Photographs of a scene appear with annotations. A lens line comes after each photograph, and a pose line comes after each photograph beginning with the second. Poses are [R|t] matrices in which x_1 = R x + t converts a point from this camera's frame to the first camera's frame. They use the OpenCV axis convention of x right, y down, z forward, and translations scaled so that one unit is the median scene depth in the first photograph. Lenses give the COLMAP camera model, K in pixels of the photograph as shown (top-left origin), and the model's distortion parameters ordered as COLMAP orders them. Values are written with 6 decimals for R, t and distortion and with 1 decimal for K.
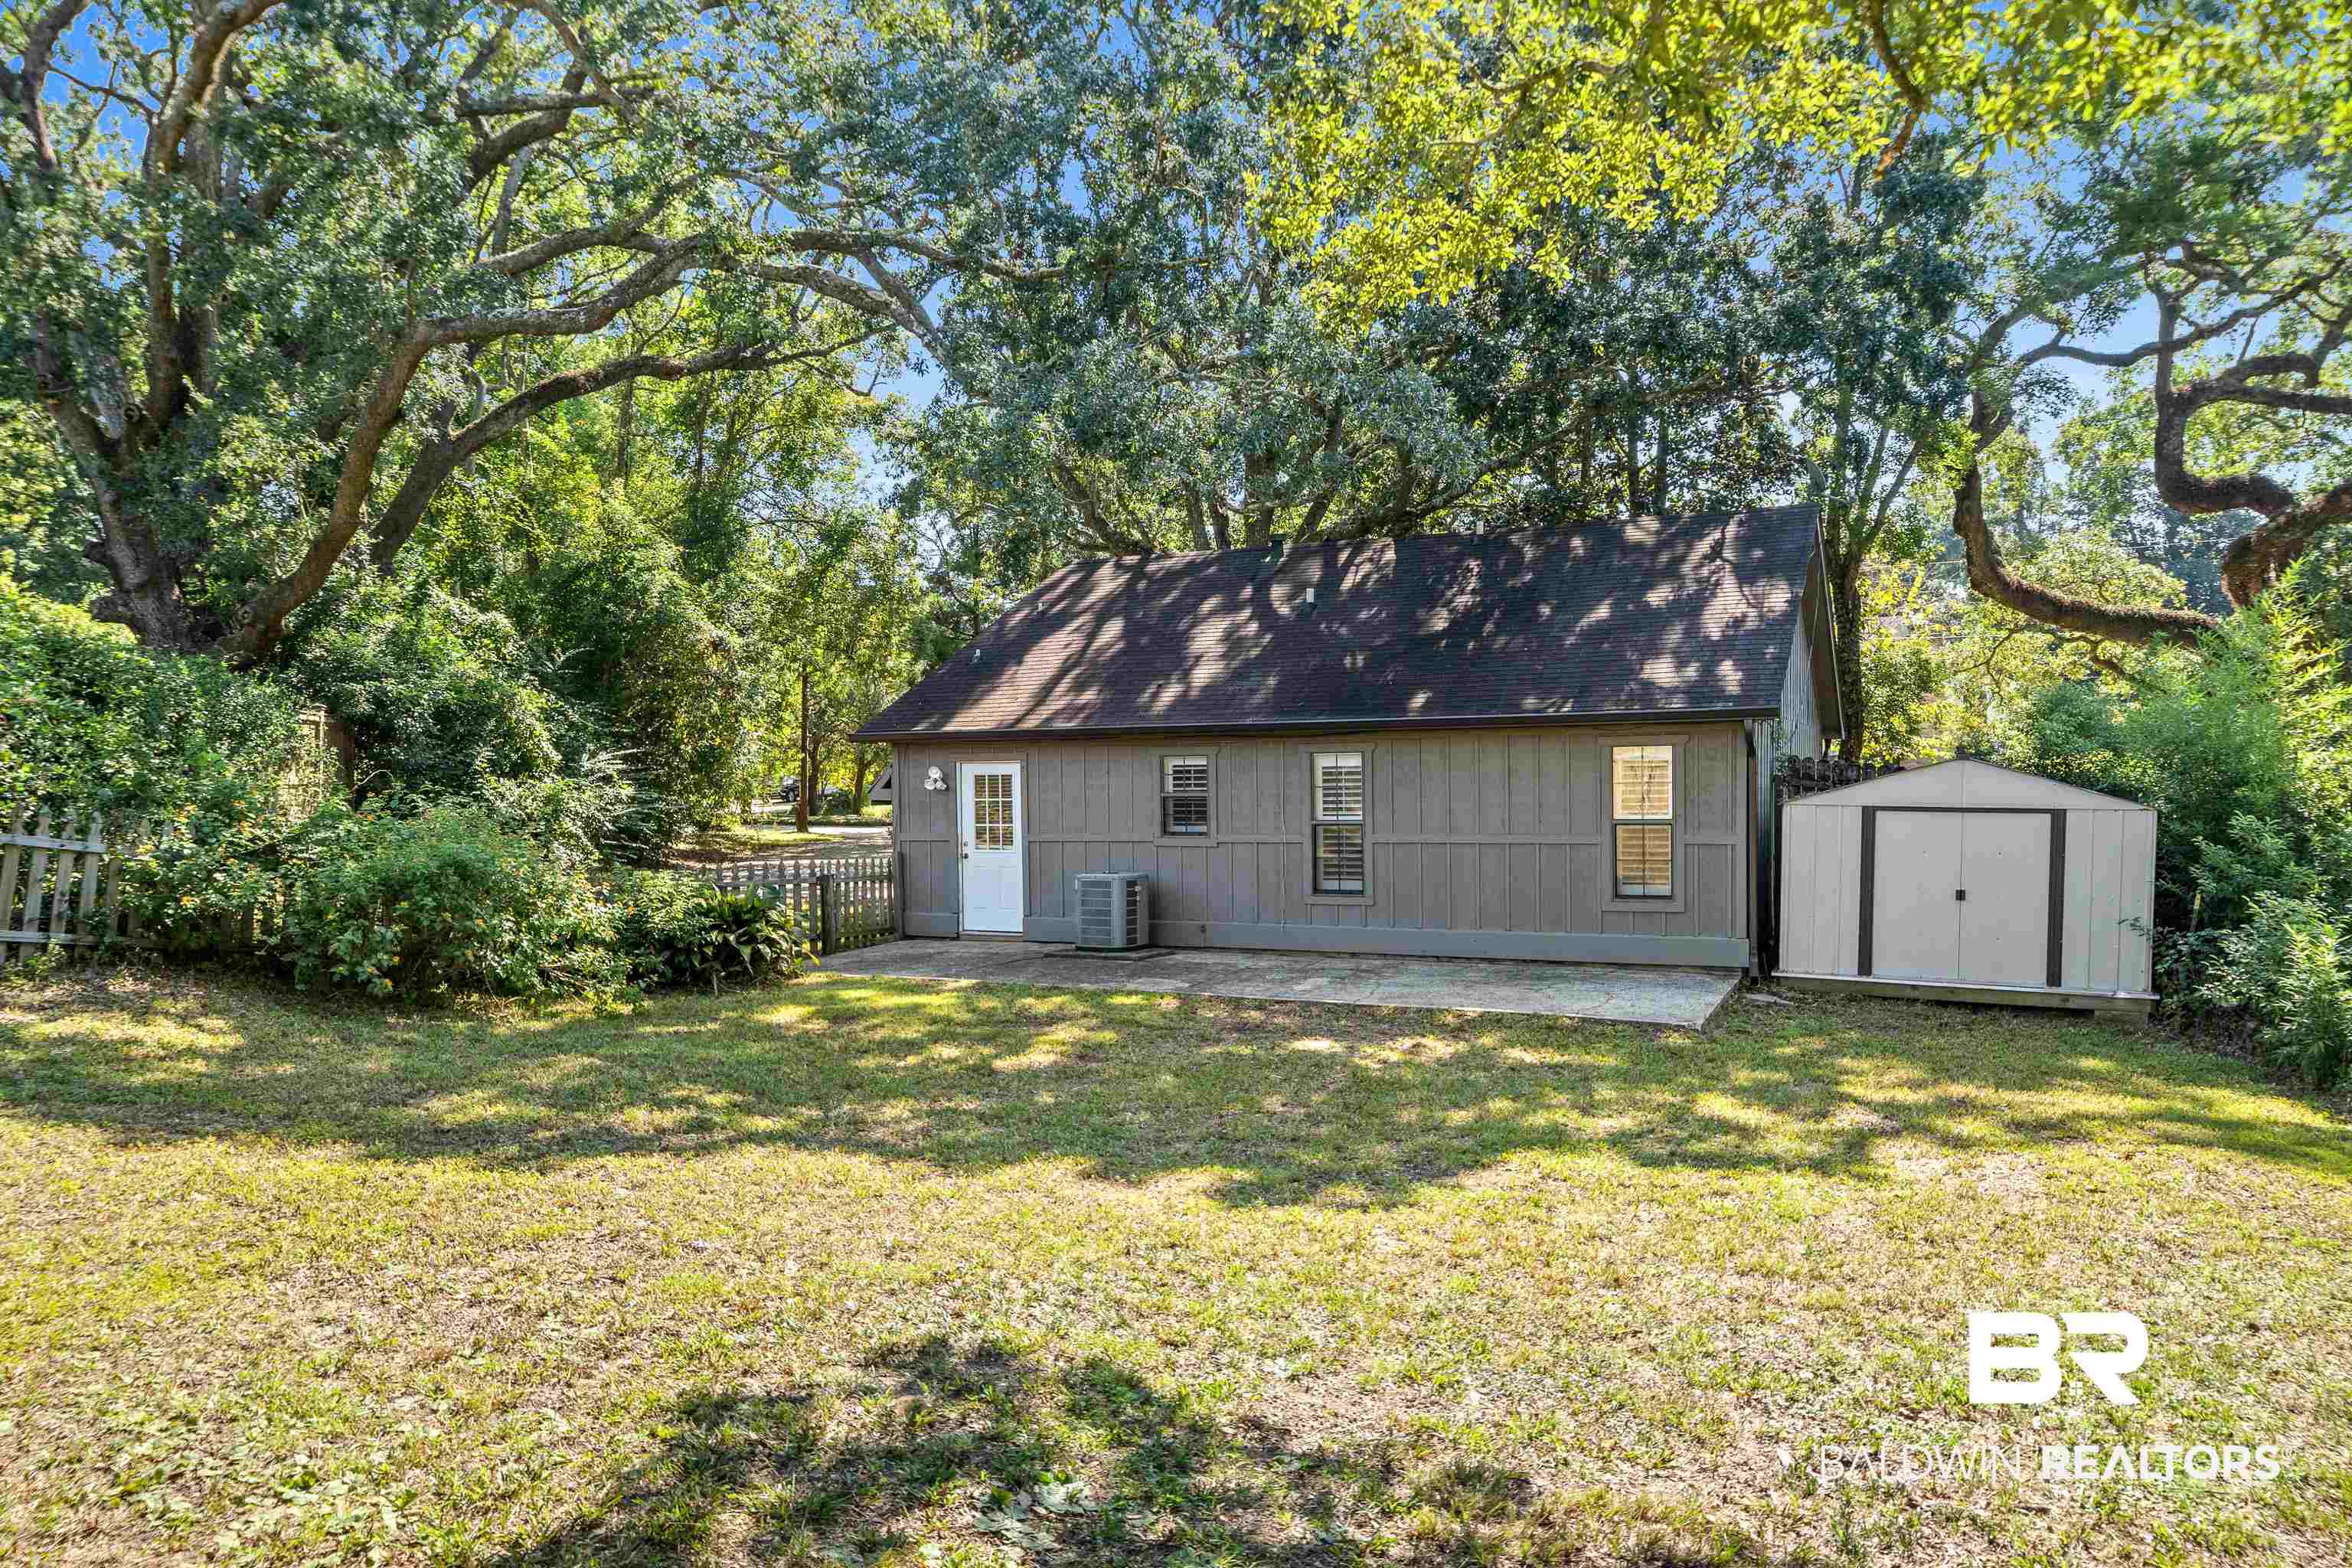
lens RADIAL K [[1571.1, 0, 1168.4], [0, 1571.1, 780.3], [0, 0, 1]] dist [0.015939, -0.010739]
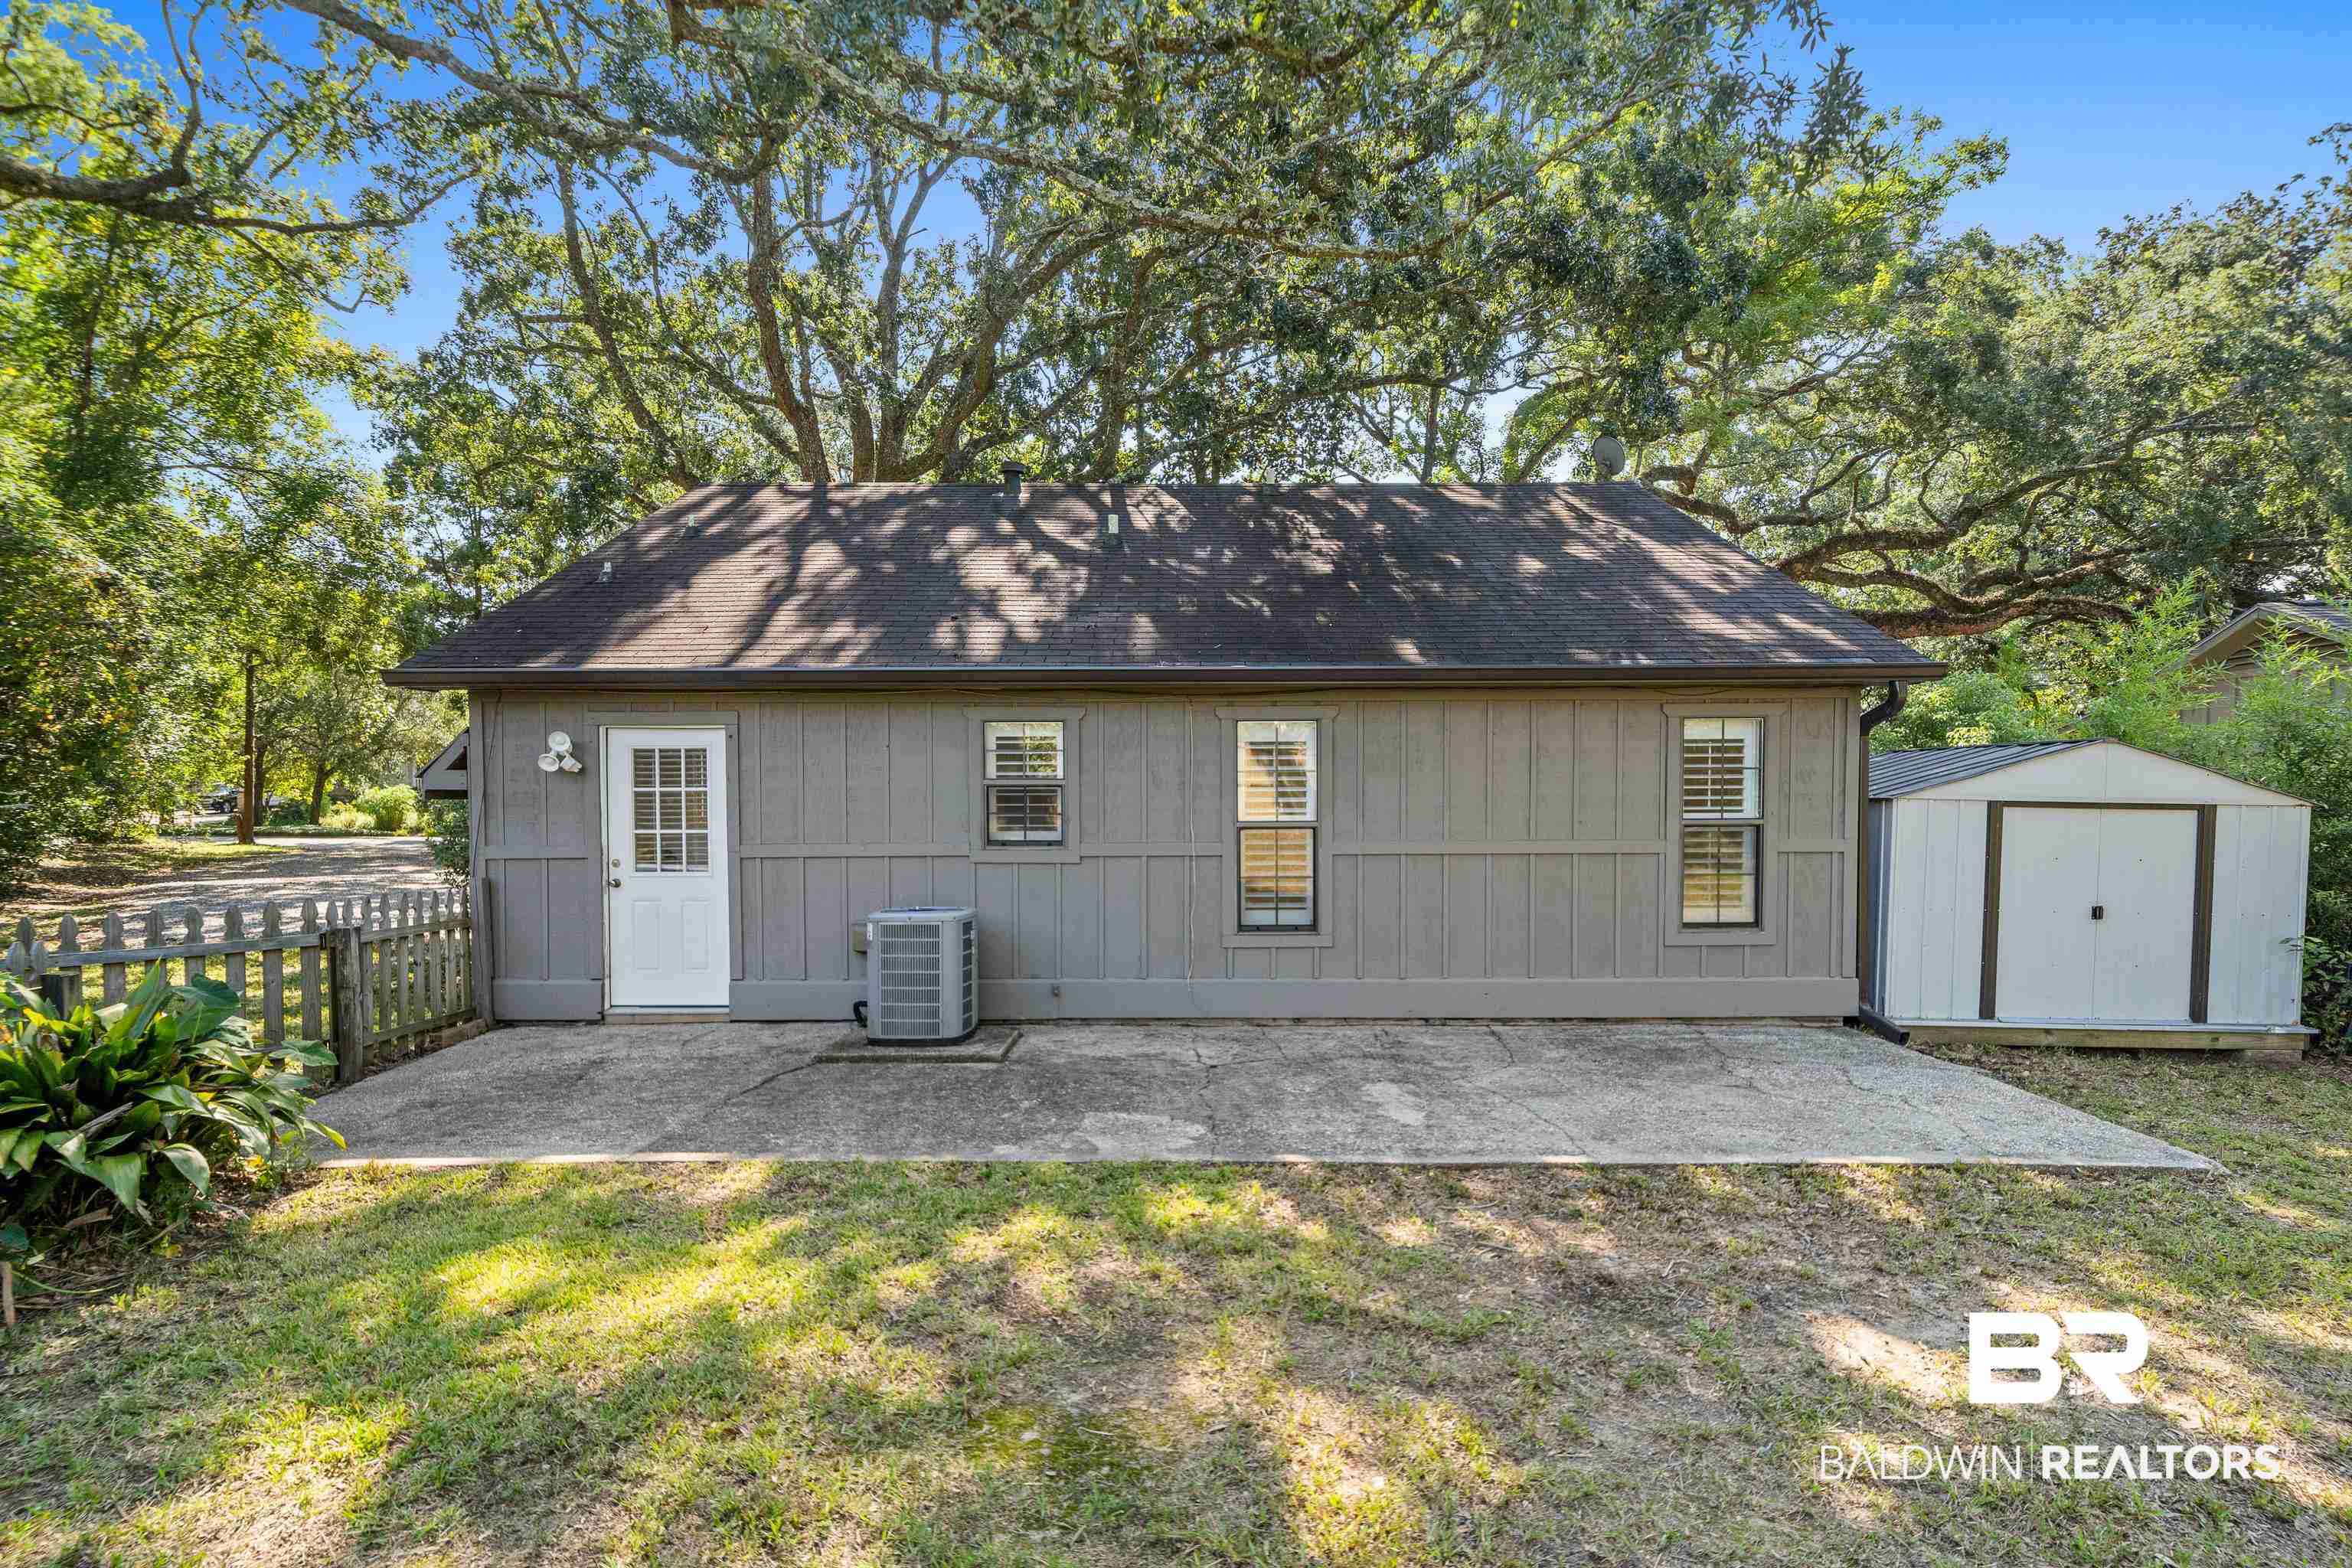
lens RADIAL K [[1160.0, 0, 1180.8], [0, 1160.0, 809.1], [0, 0, 1]] dist [0.008384, -0.002859]
pose [[0.899558, 0.004219, 0.436780, -0.132993], [-0.007521, 0.999955, 0.005830, 0.016058], [-0.436736, -0.008530, 0.899549, 0.520725]]
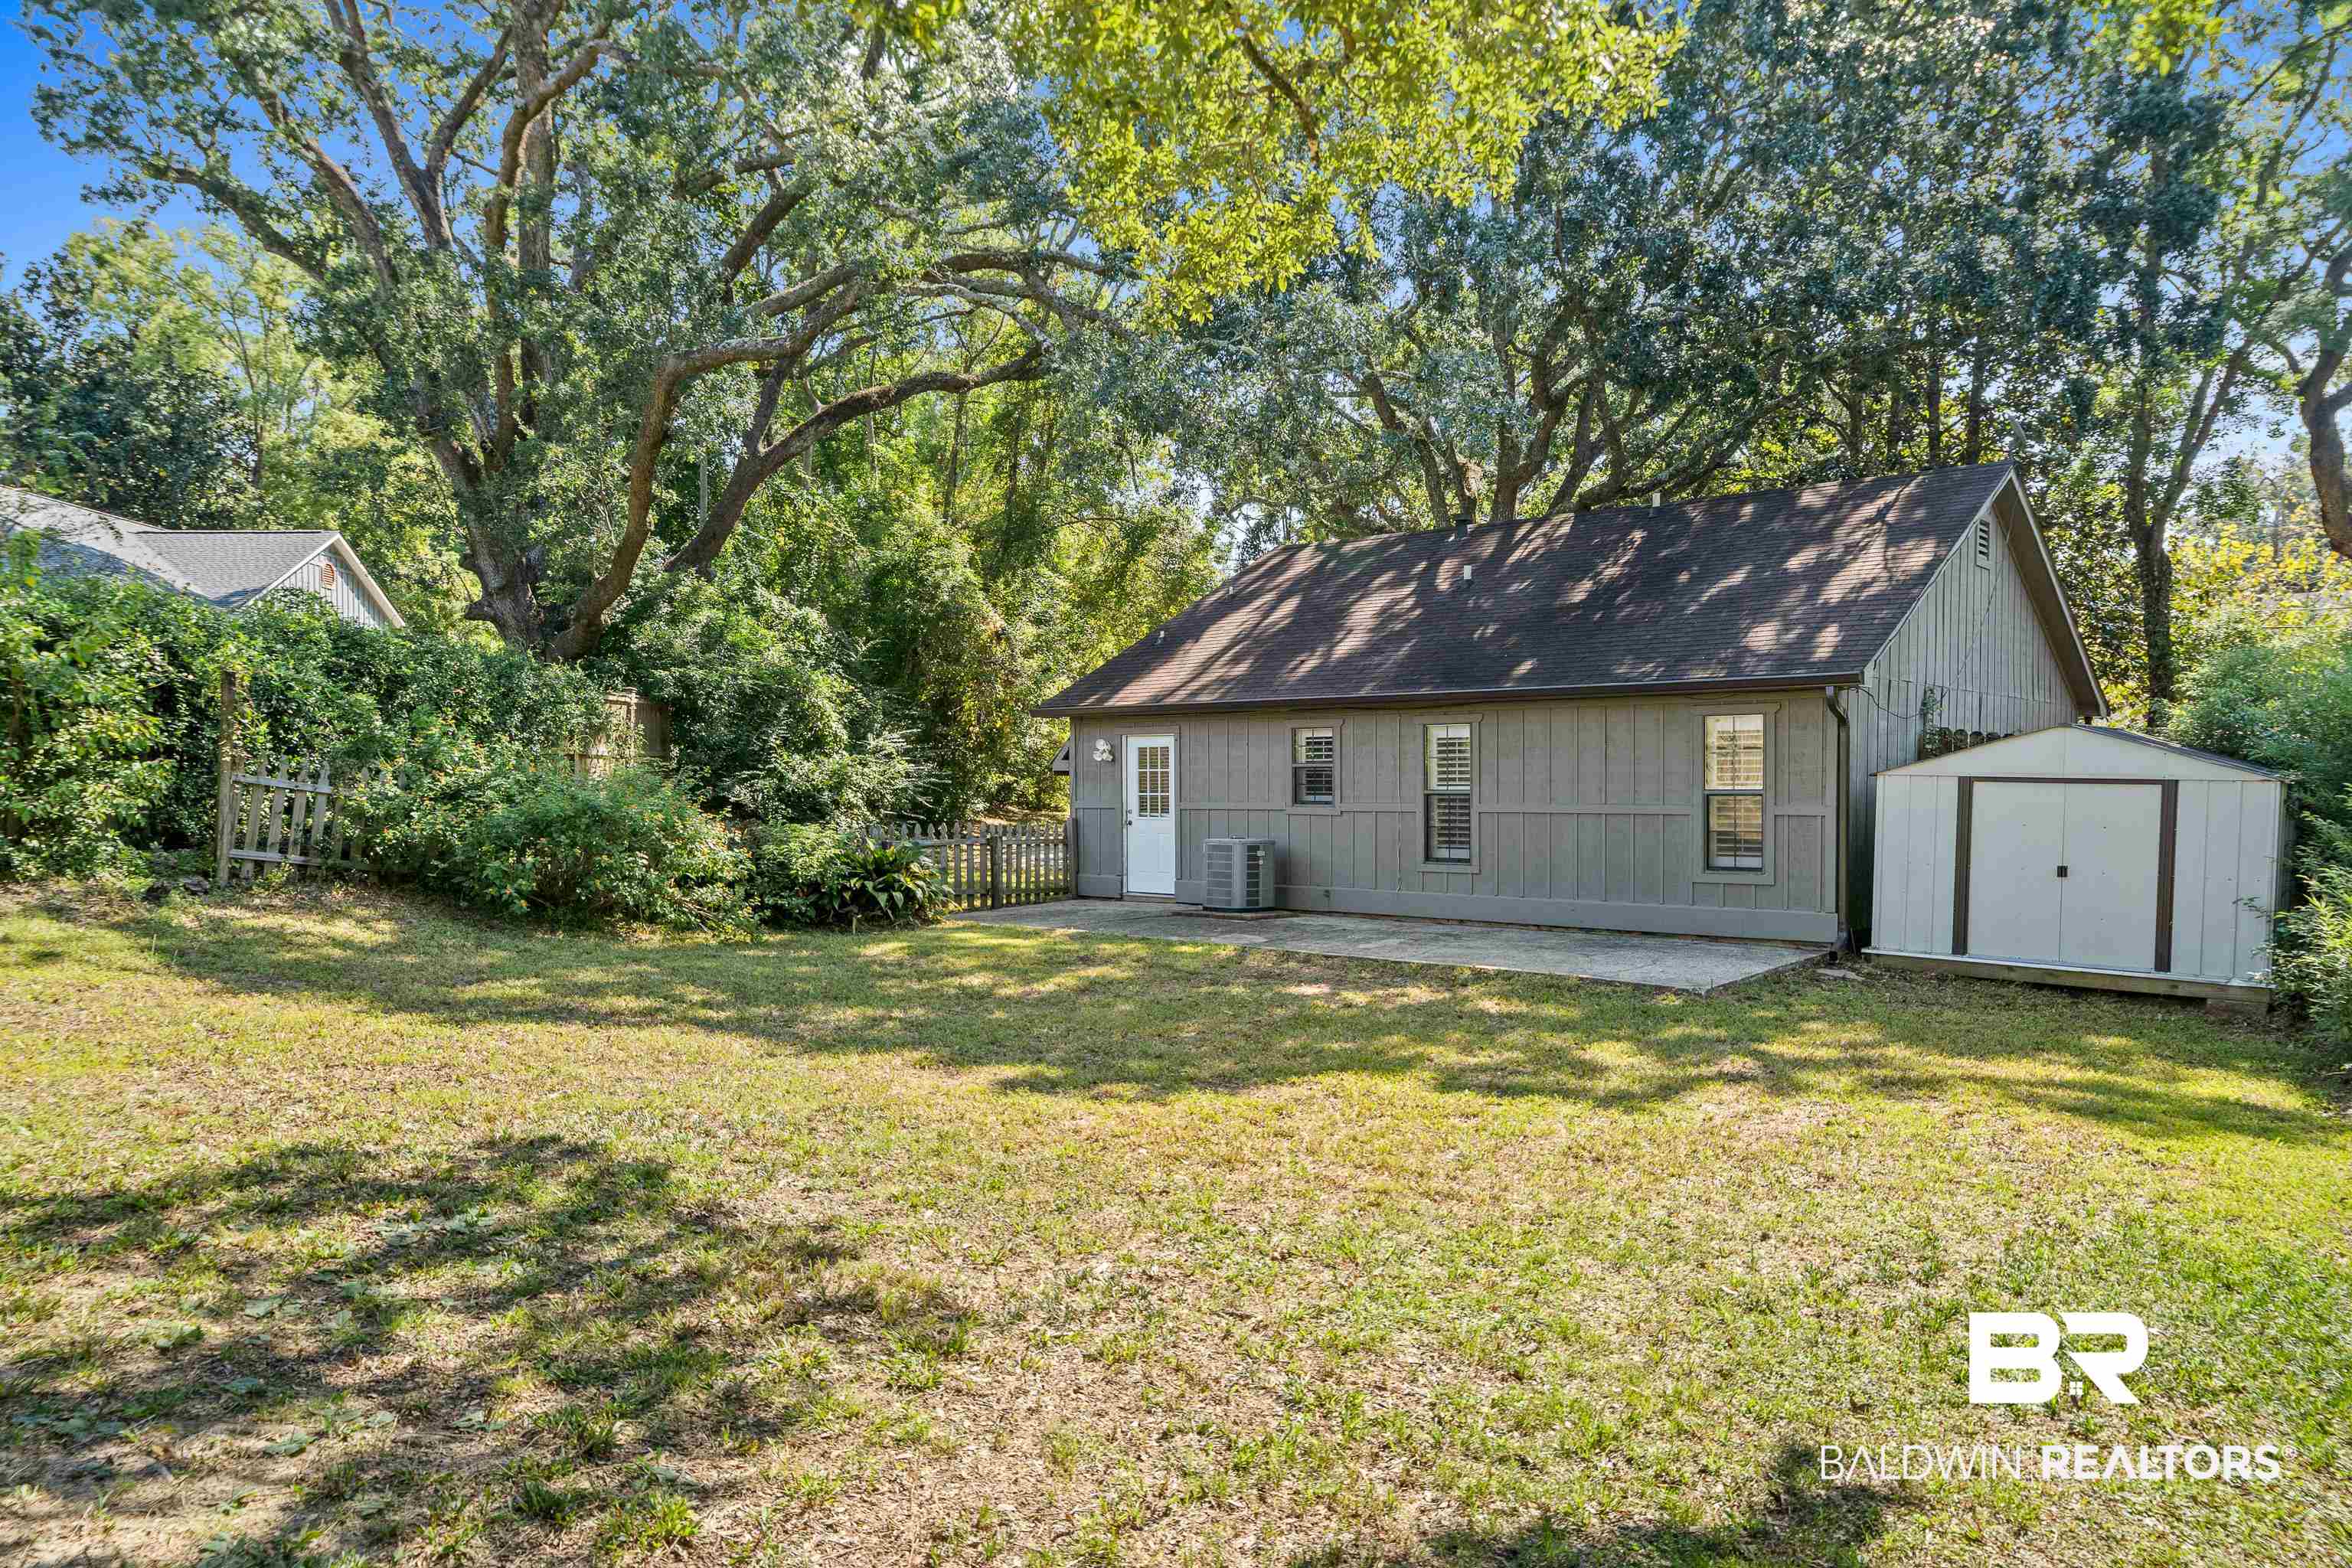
lens RADIAL K [[1571.1, 0, 1171.0], [0, 1571.1, 787.8], [0, 0, 1]] dist [0.015939, -0.010739]
pose [[0.967000, 0.009533, -0.254599, 0.176687], [-0.007350, 0.999928, 0.009522, 0.014174], [0.254672, -0.007337, 0.967000, -0.031966]]
